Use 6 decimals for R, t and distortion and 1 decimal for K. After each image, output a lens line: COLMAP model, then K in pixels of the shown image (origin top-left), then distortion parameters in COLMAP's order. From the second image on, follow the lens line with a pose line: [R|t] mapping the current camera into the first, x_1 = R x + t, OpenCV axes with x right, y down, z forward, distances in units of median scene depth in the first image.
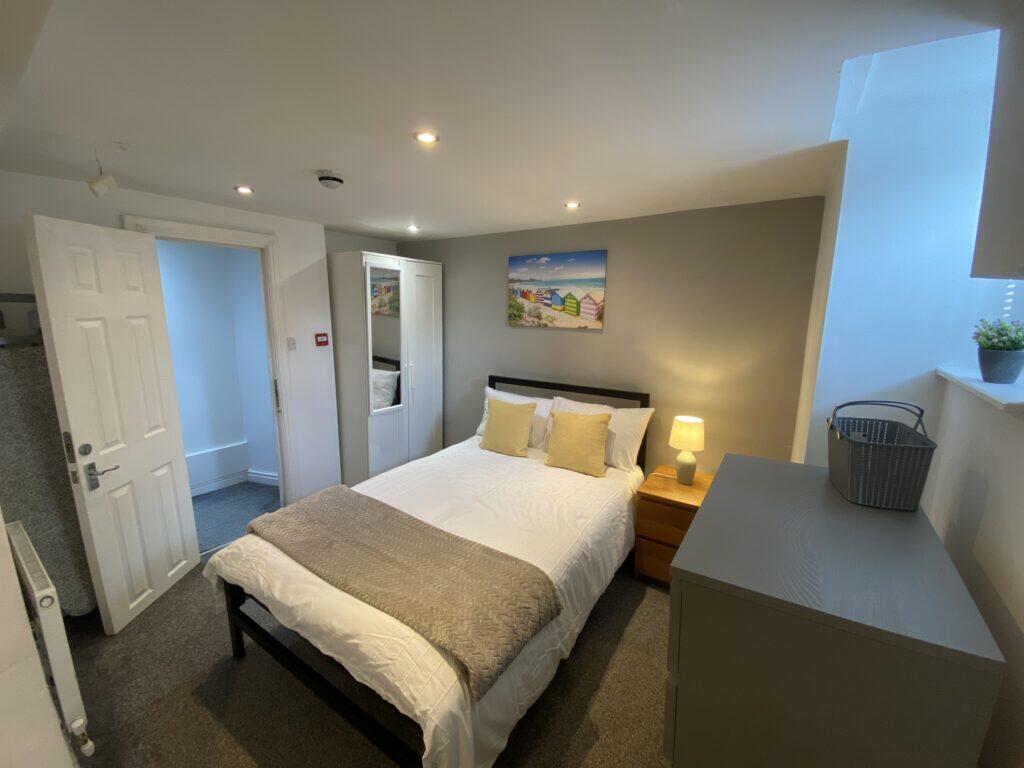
lens RADIAL K [[421.9, 0, 513.9], [0, 421.9, 394.1], [0, 0, 1]] dist [-0.004412, -0.001179]
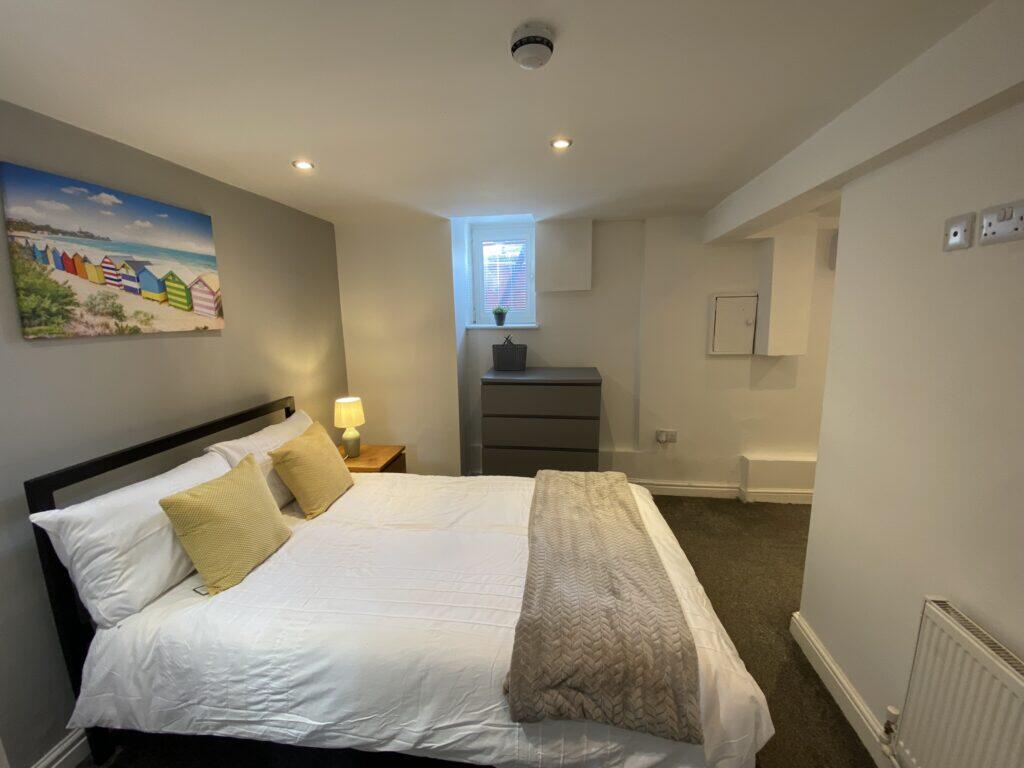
lens RADIAL K [[421.9, 0, 516.0], [0, 421.9, 377.4], [0, 0, 1]] dist [-0.004412, -0.001179]
pose [[-0.461170, -0.133288, 0.877244, -0.597446], [0.196444, 0.948783, 0.247428, -0.146517], [-0.865293, 0.286436, -0.411367, 0.839056]]
